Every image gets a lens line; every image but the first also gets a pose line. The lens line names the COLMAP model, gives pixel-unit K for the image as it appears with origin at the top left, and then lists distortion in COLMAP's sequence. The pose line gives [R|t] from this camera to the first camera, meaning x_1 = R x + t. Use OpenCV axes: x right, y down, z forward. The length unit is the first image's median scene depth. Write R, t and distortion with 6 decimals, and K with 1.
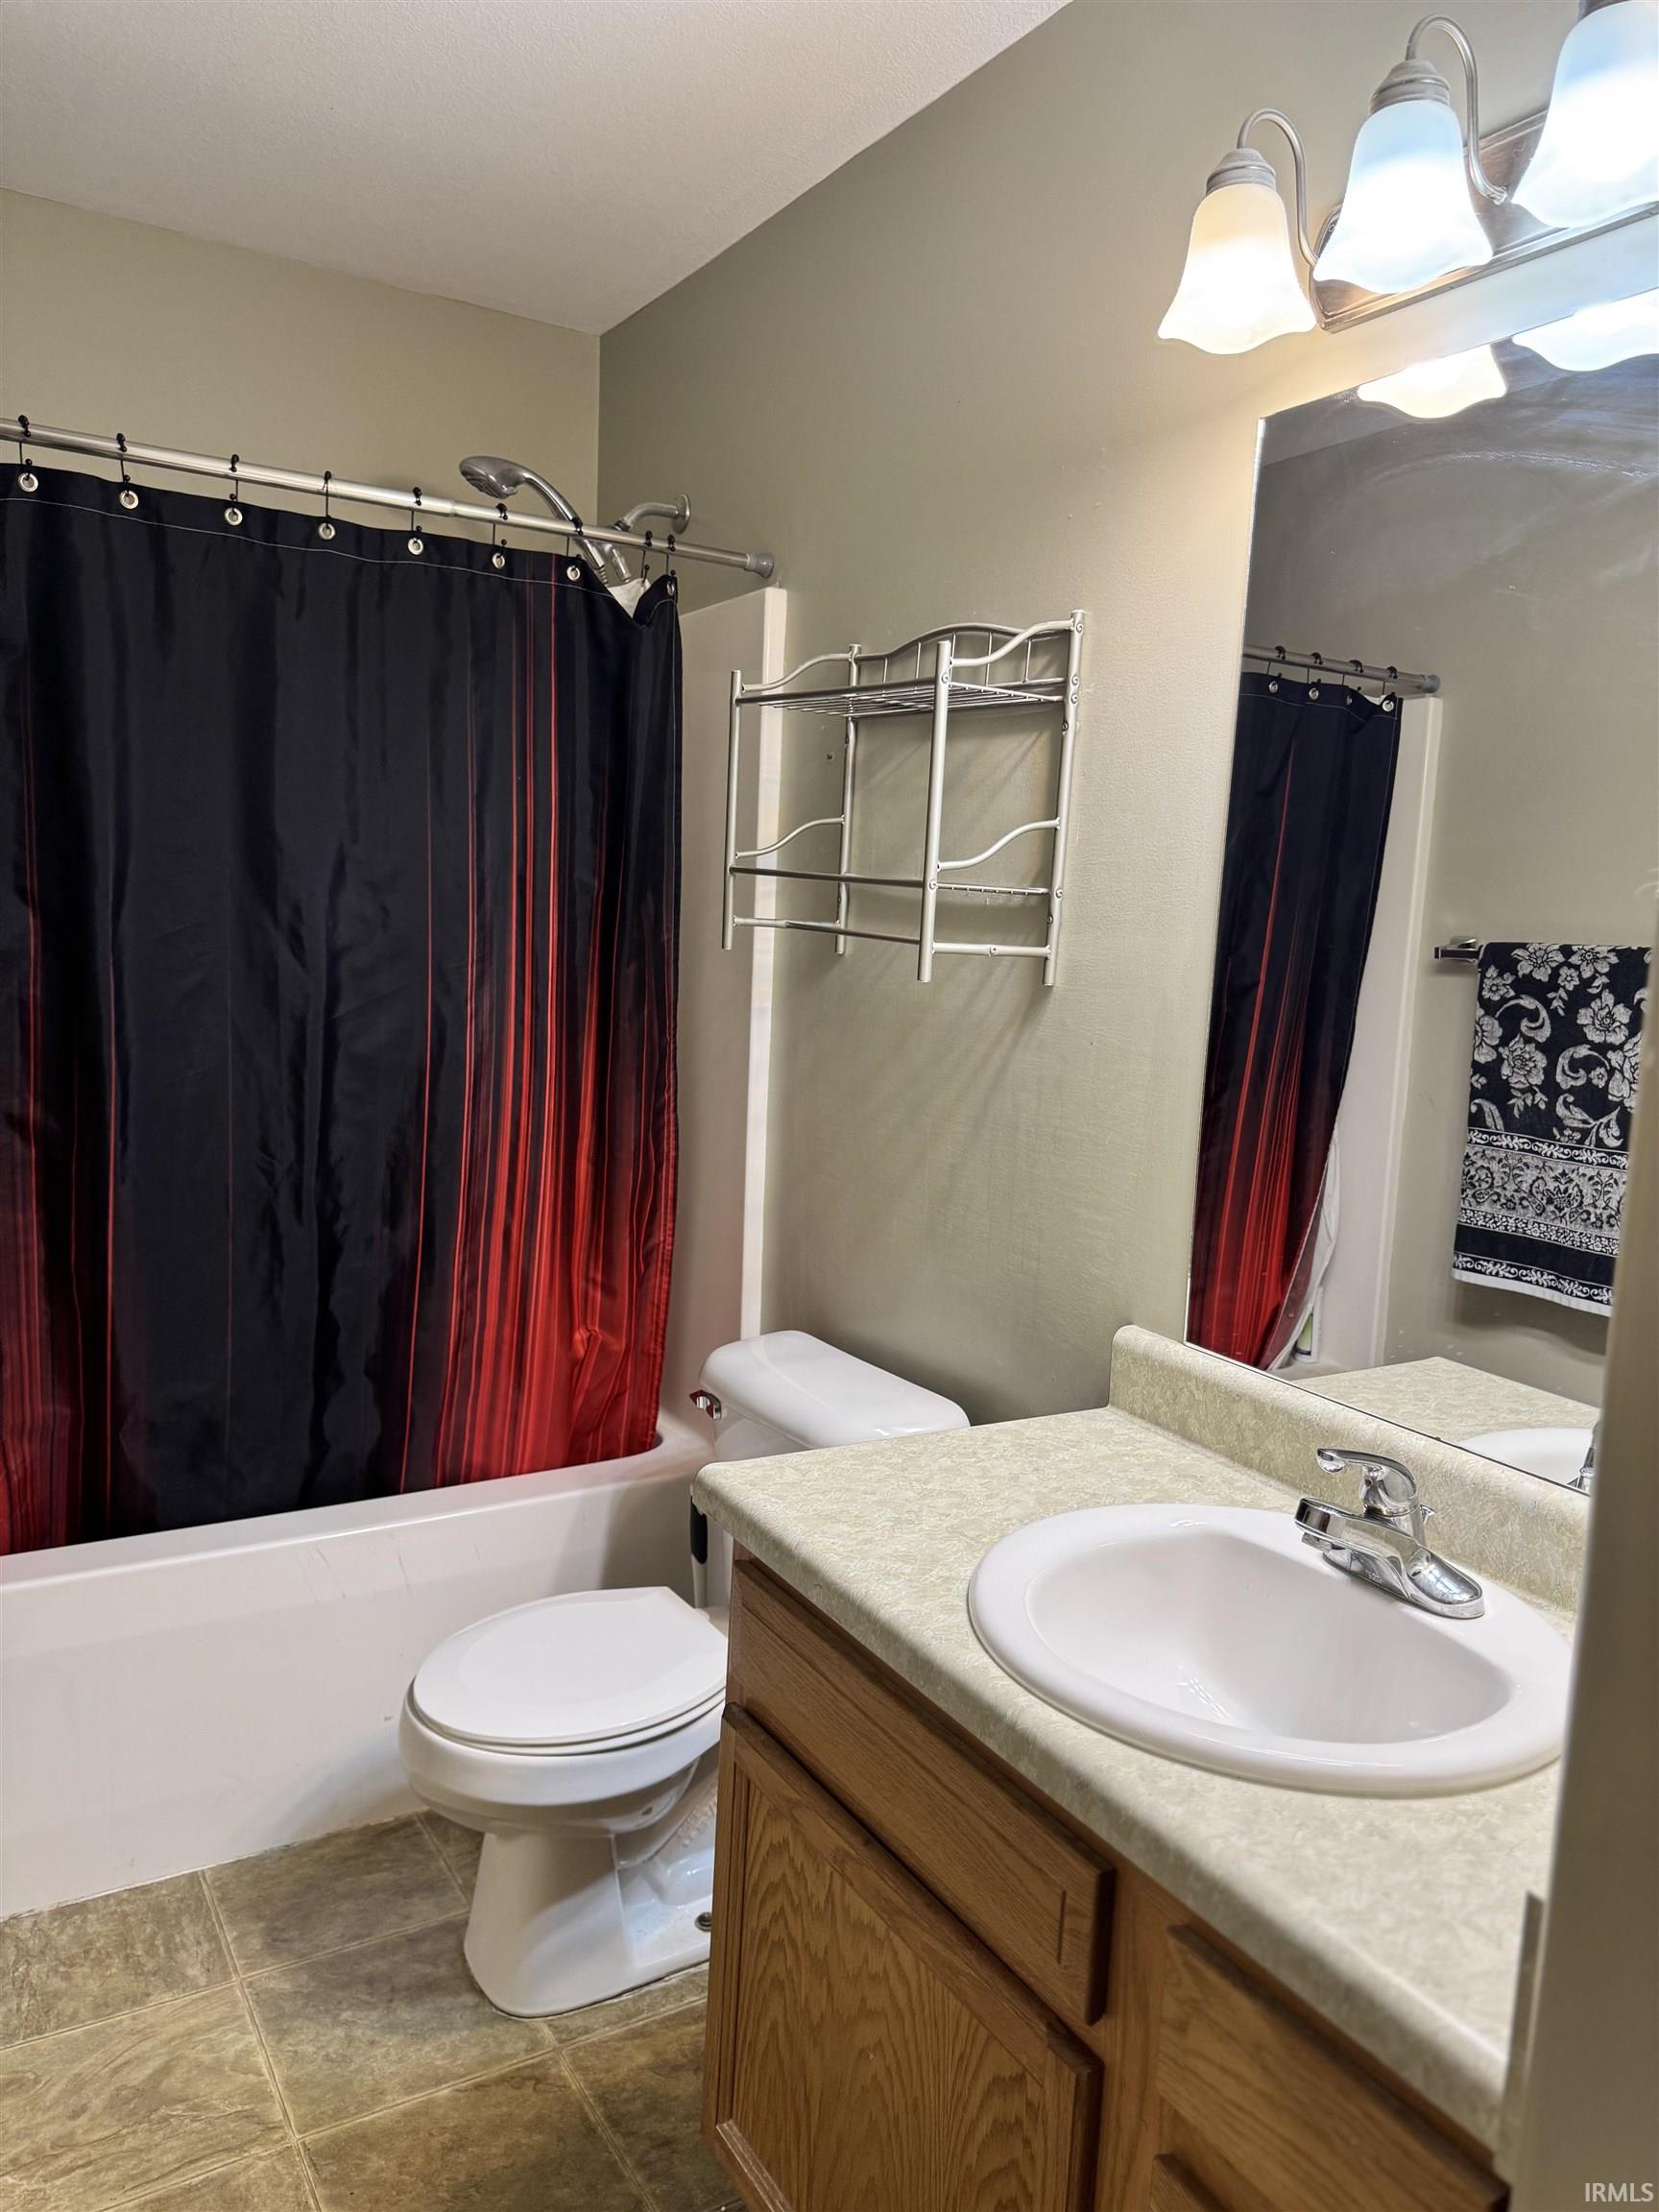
lens RADIAL K [[1561.8, 0, 829.7], [0, 1561.8, 1115.0], [0, 0, 1]] dist [0.042424, -0.051870]
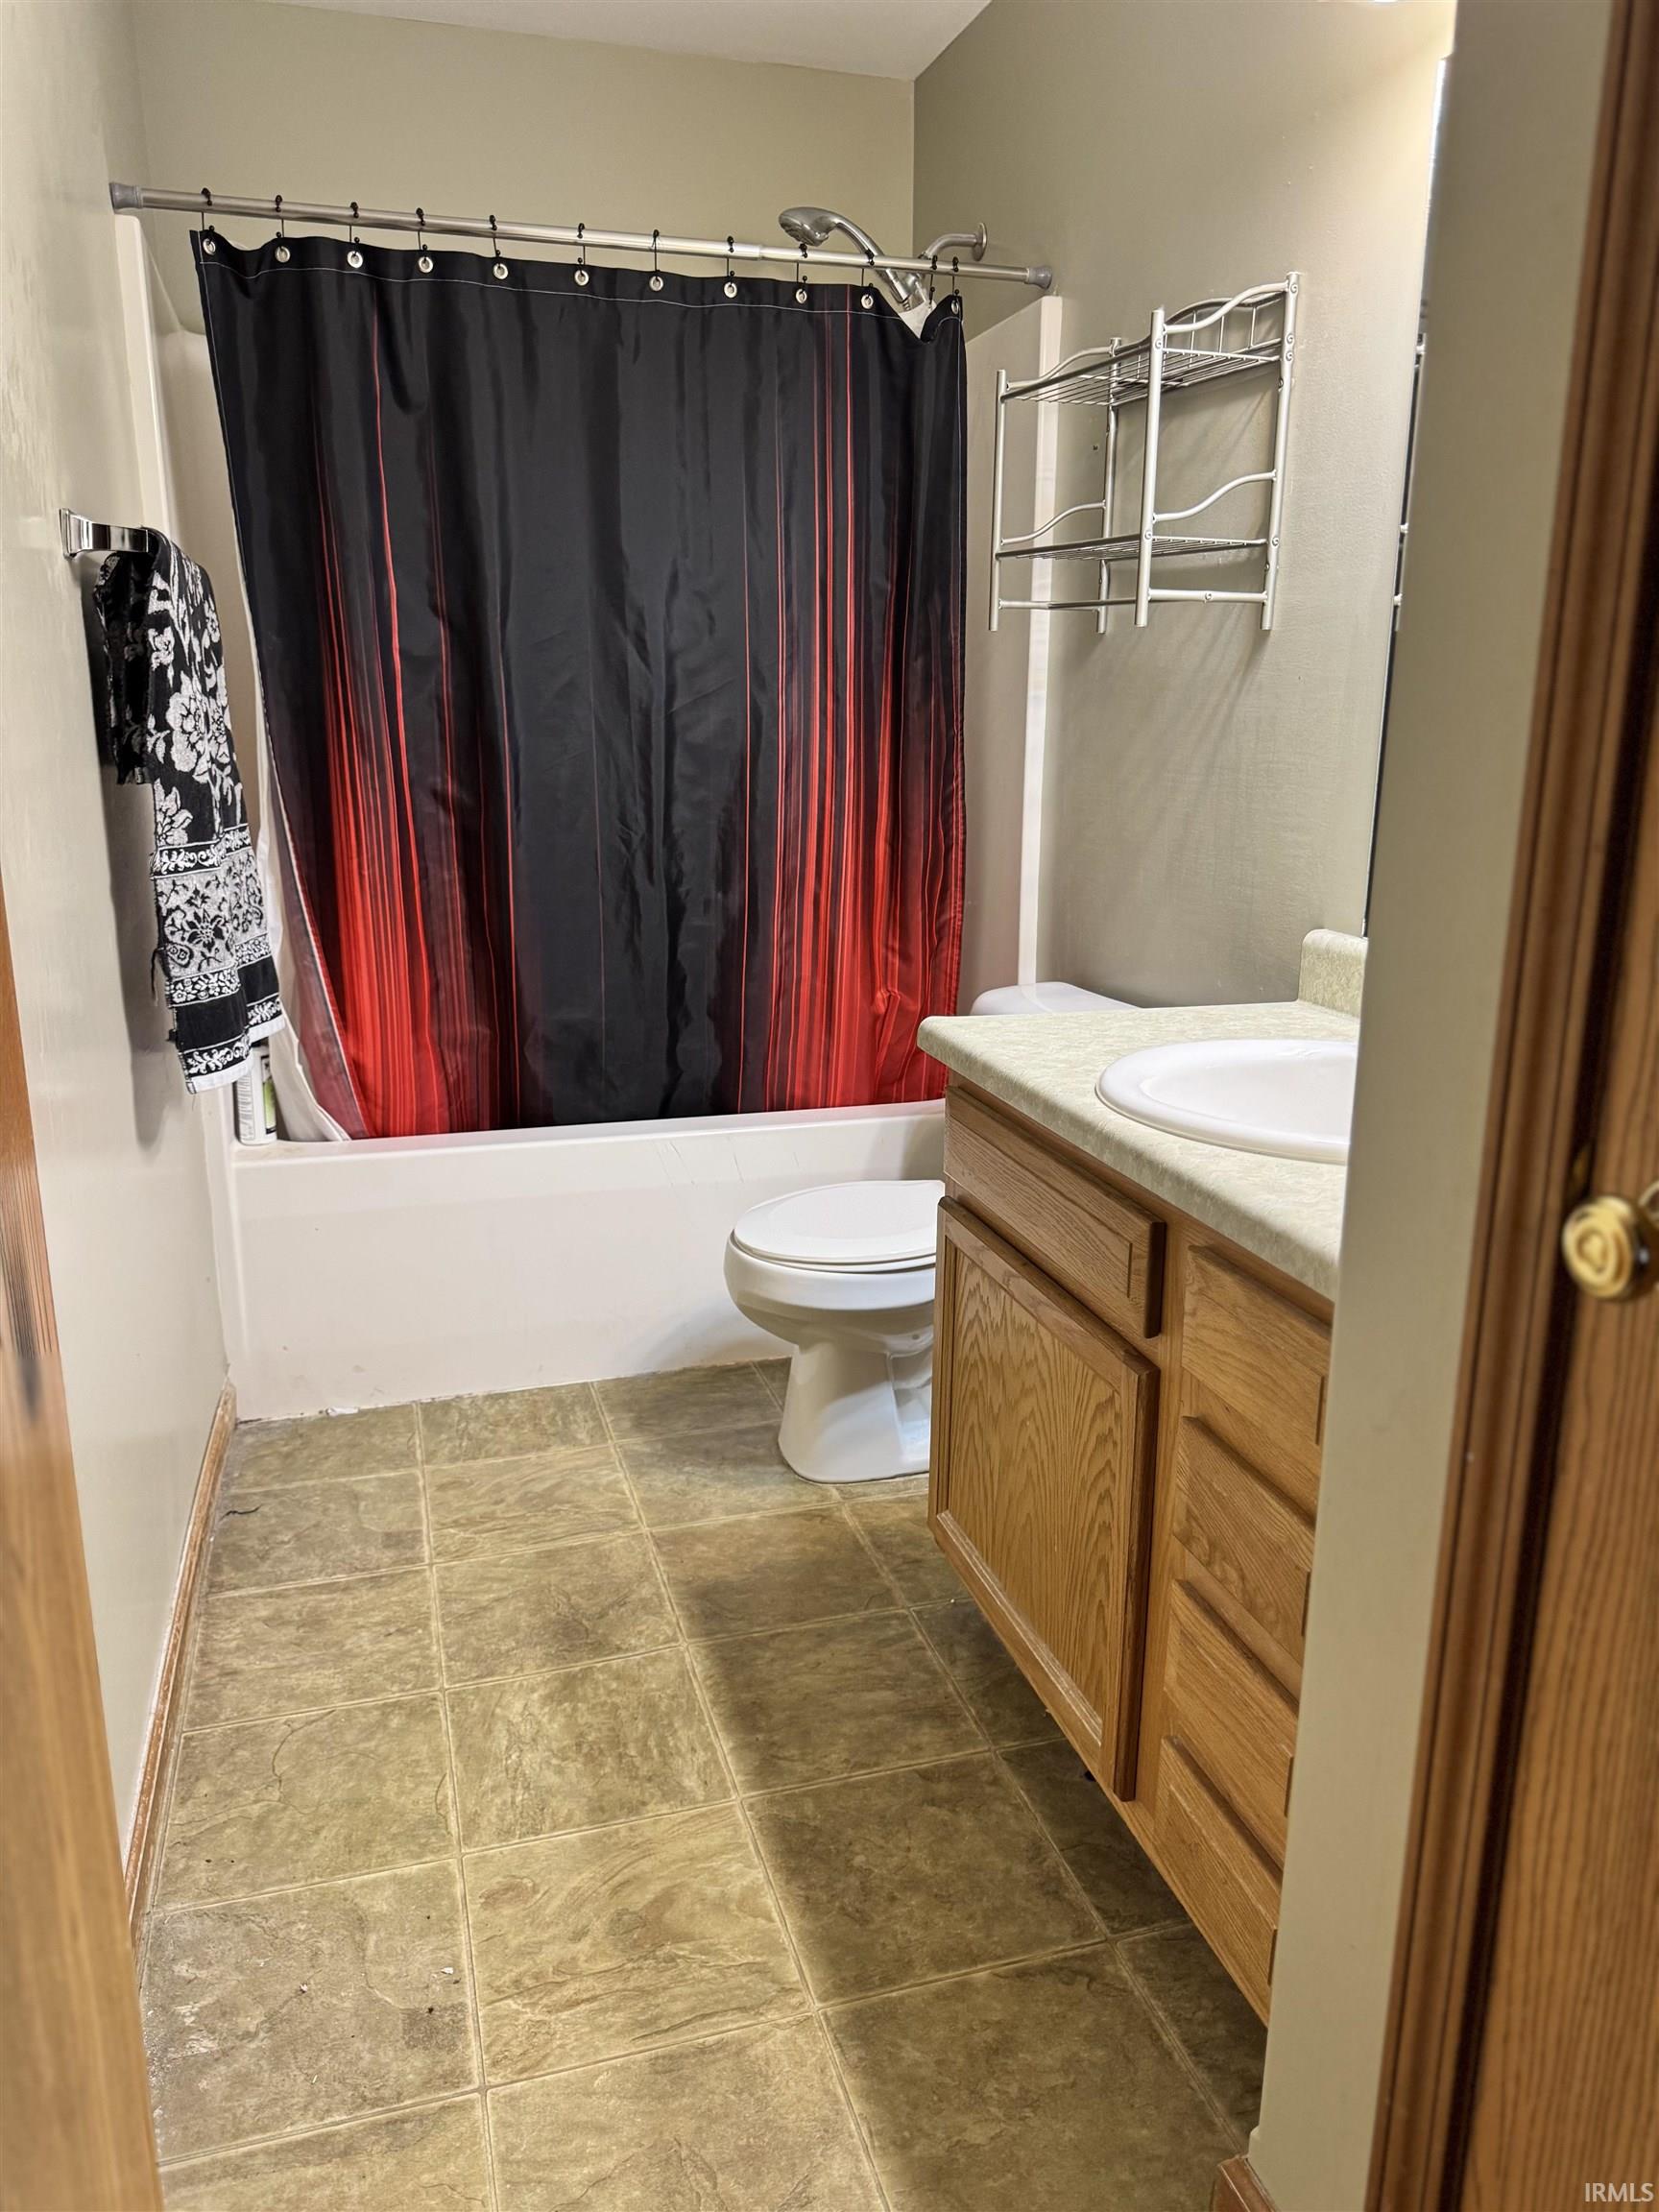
lens RADIAL K [[1562.8, 0, 828.7], [0, 1562.8, 1112.8], [0, 0, 1]] dist [0.141780, -0.250970]
pose [[0.965665, 0.019880, -0.259028, 0.133927], [0.007630, 0.994467, 0.104769, 0.130317], [0.259678, -0.103148, 0.960171, -0.191641]]
